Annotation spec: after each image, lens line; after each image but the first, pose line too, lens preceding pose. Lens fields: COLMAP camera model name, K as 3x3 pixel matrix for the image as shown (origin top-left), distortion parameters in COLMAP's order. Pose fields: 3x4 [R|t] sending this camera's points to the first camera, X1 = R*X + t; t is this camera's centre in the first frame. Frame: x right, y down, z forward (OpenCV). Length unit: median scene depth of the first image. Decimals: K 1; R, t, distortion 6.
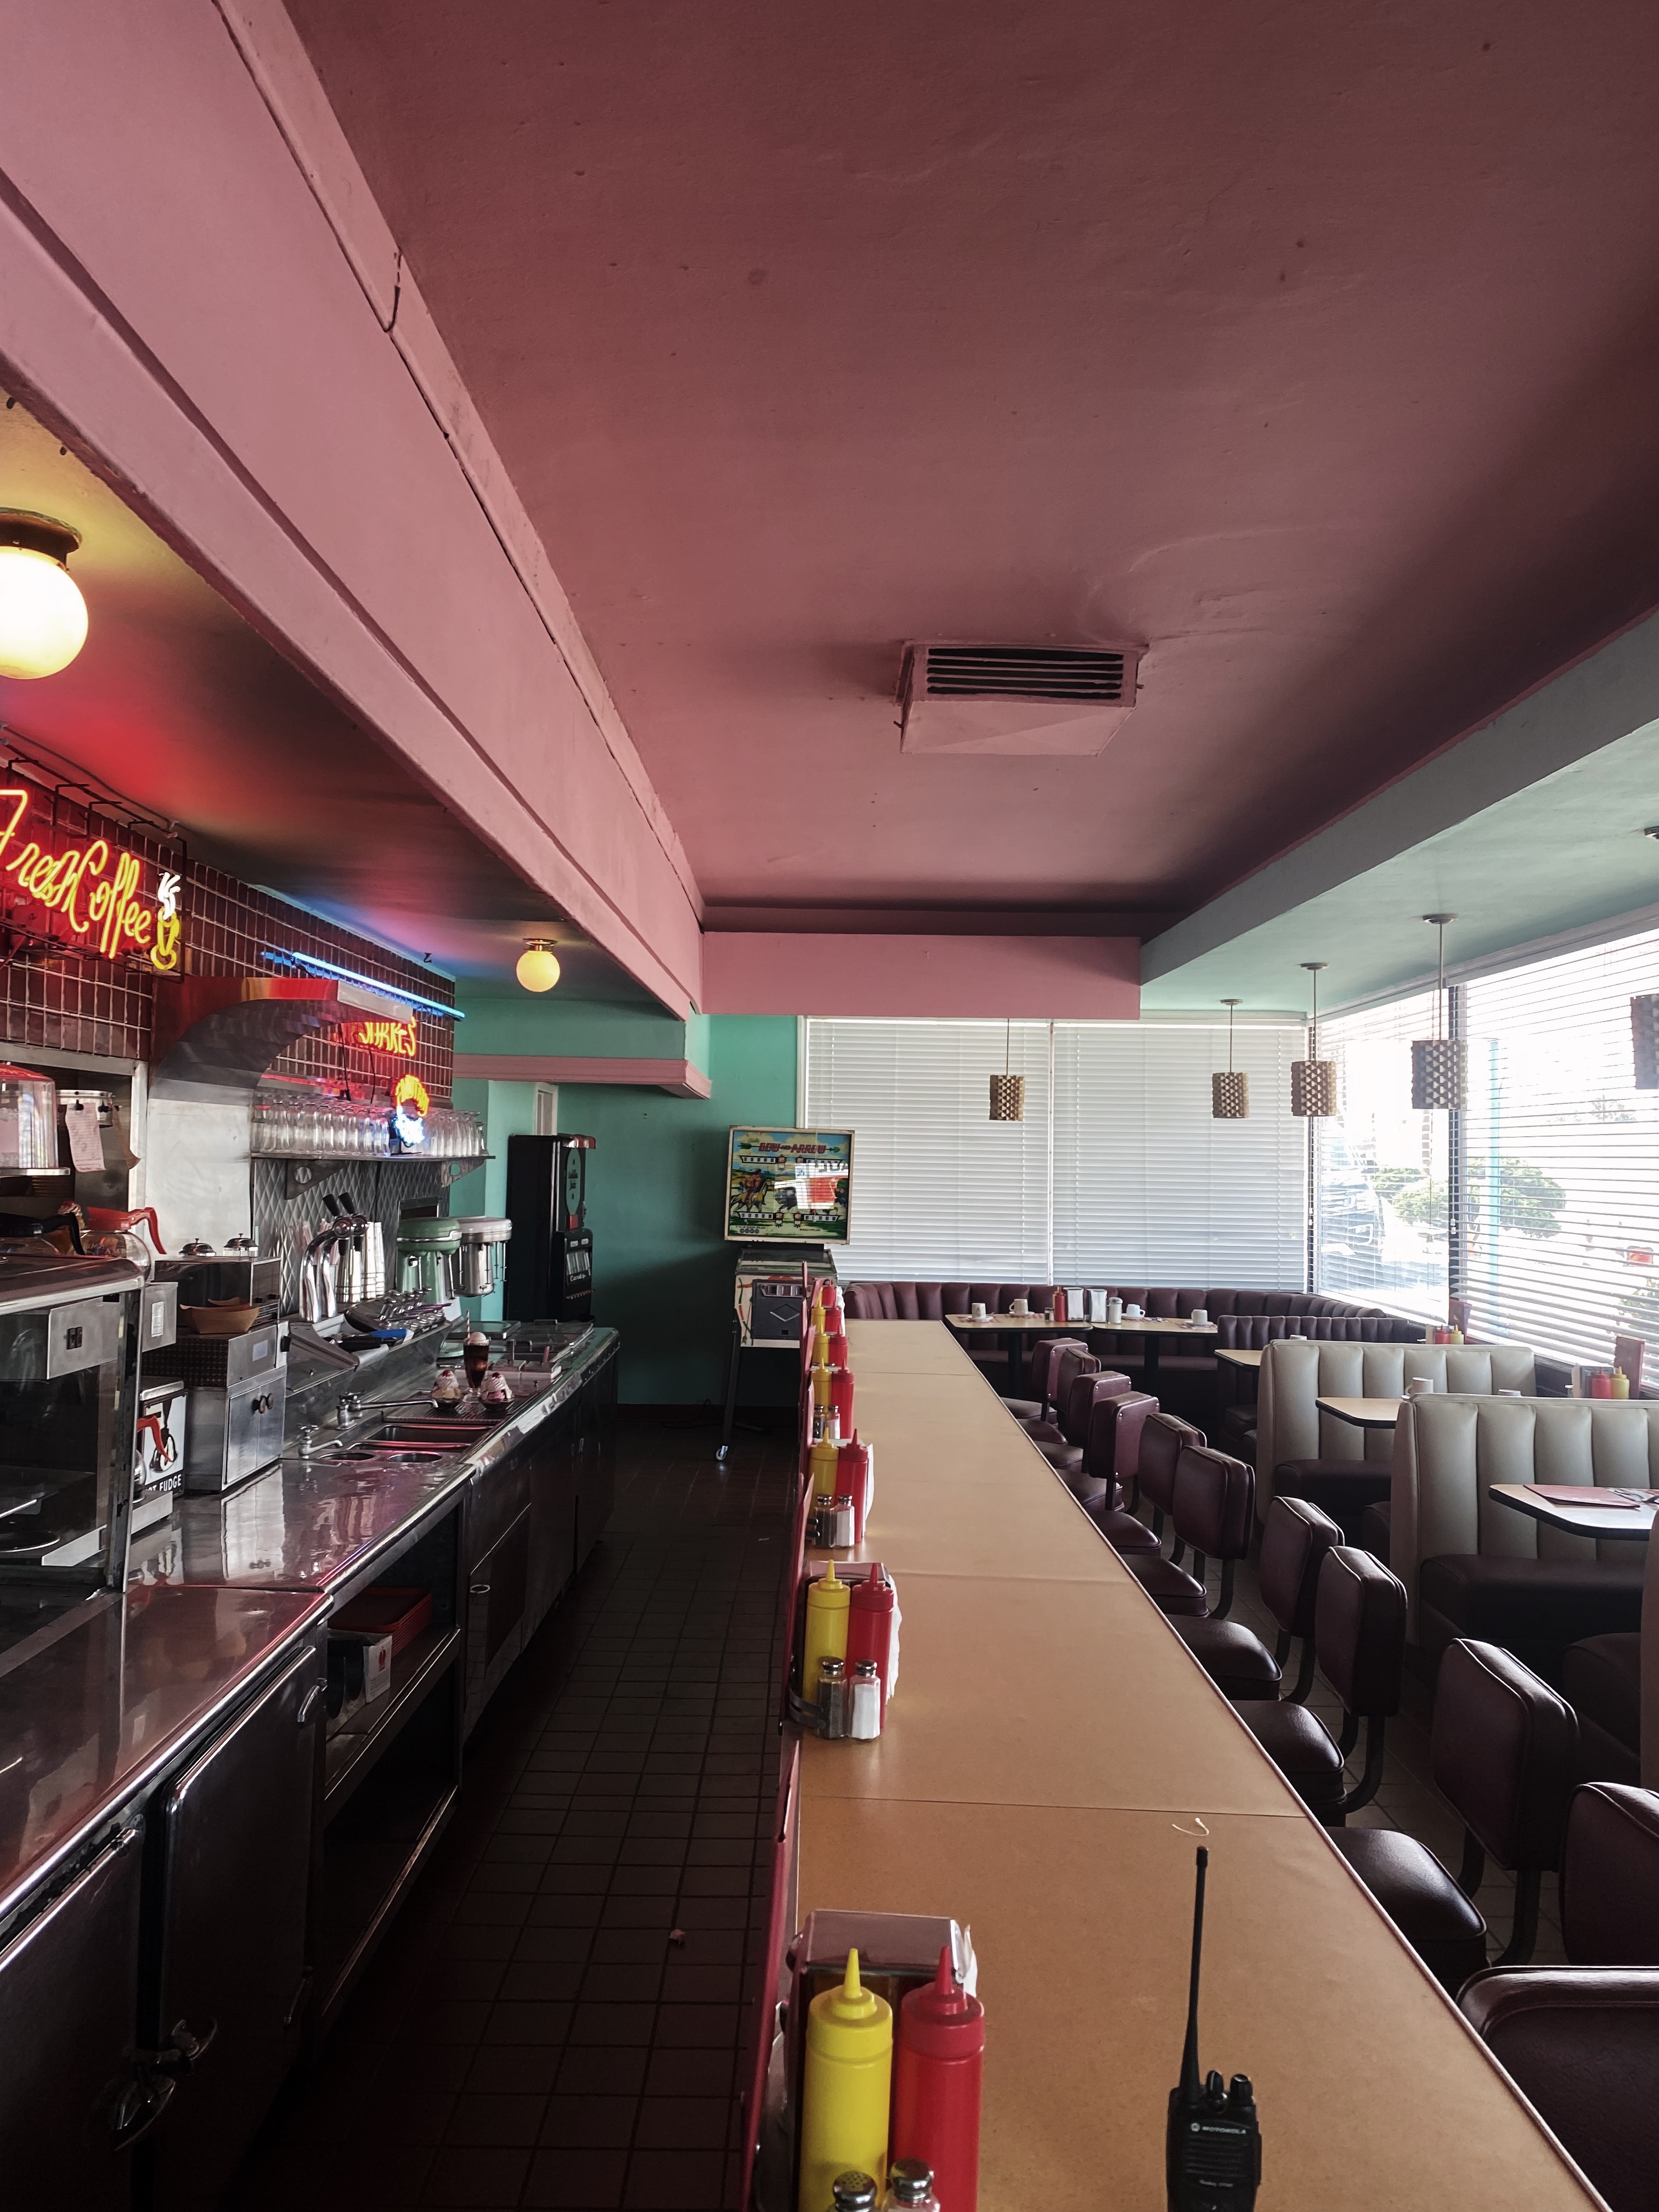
lens RADIAL K [[1645.7, 0, 829.5], [0, 1645.7, 1106.0], [0, 0, 1]] dist [0.060932, -0.110507]
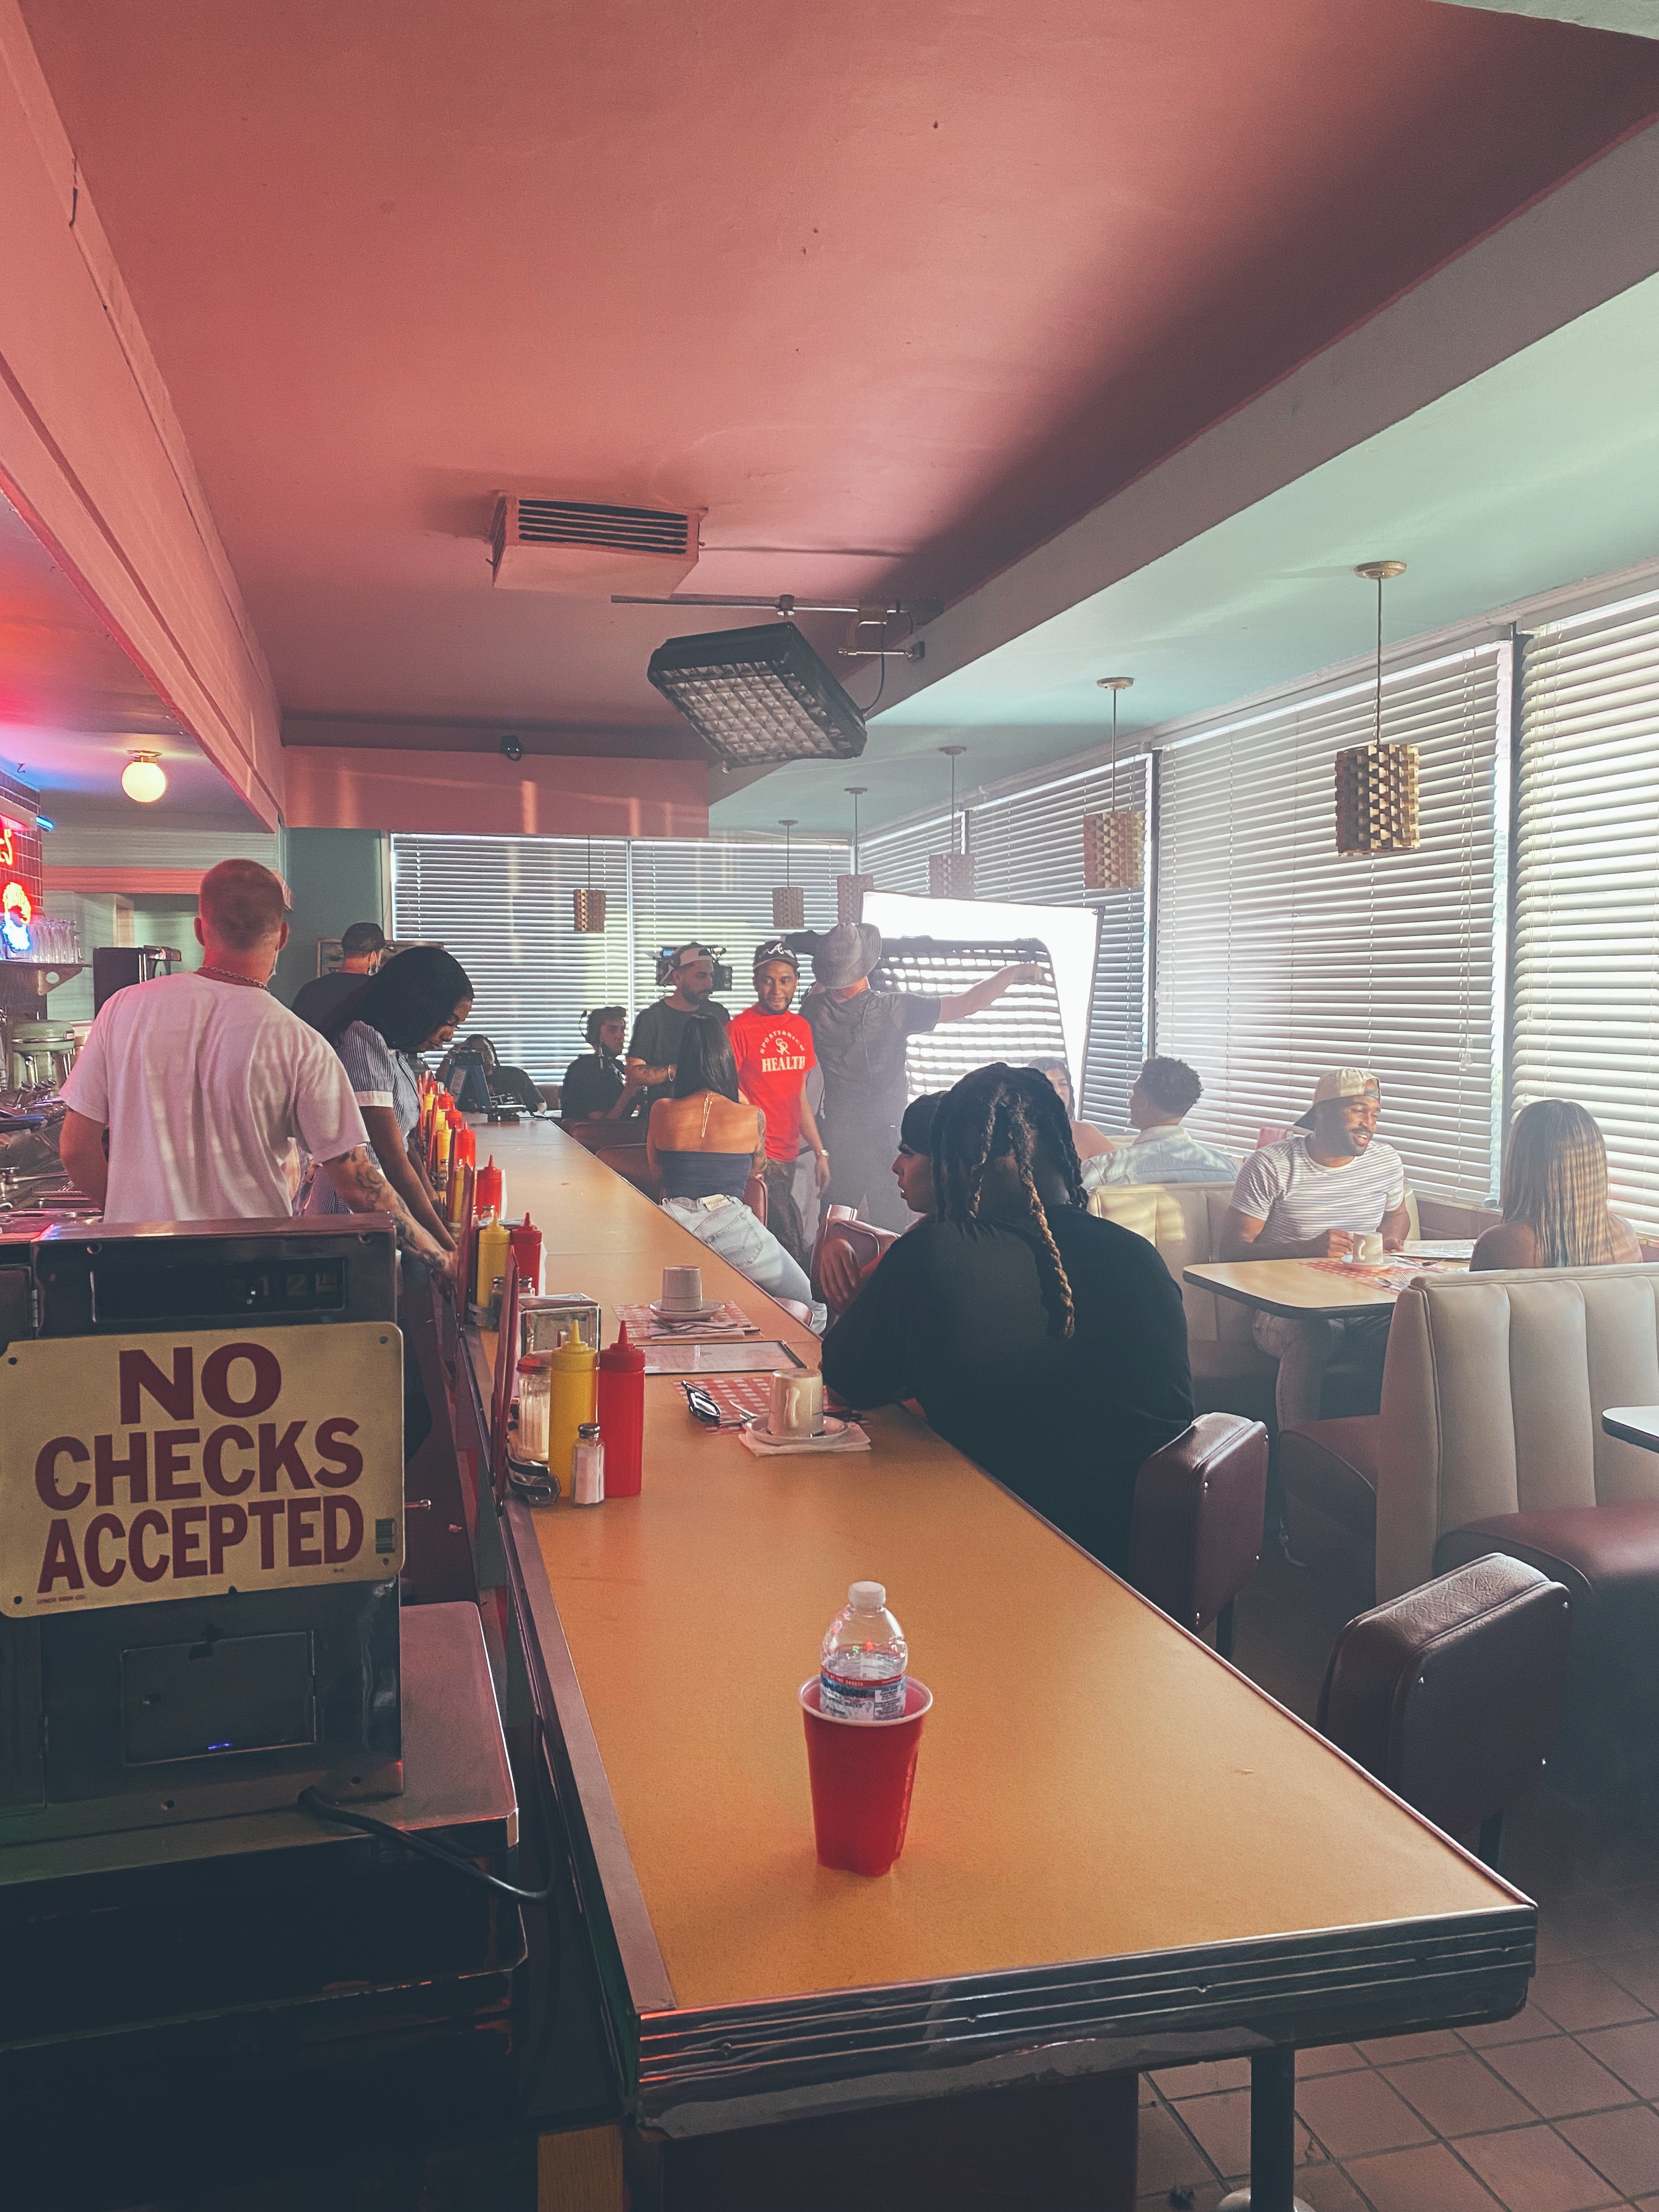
lens RADIAL K [[1645.7, 0, 829.5], [0, 1645.7, 1106.0], [0, 0, 1]] dist [0.060932, -0.110507]
pose [[0.966604, -0.037632, 0.253496, -0.037658], [0.011032, 0.994353, 0.105549, 0.021676], [-0.256037, -0.099228, 0.961561, -0.194576]]
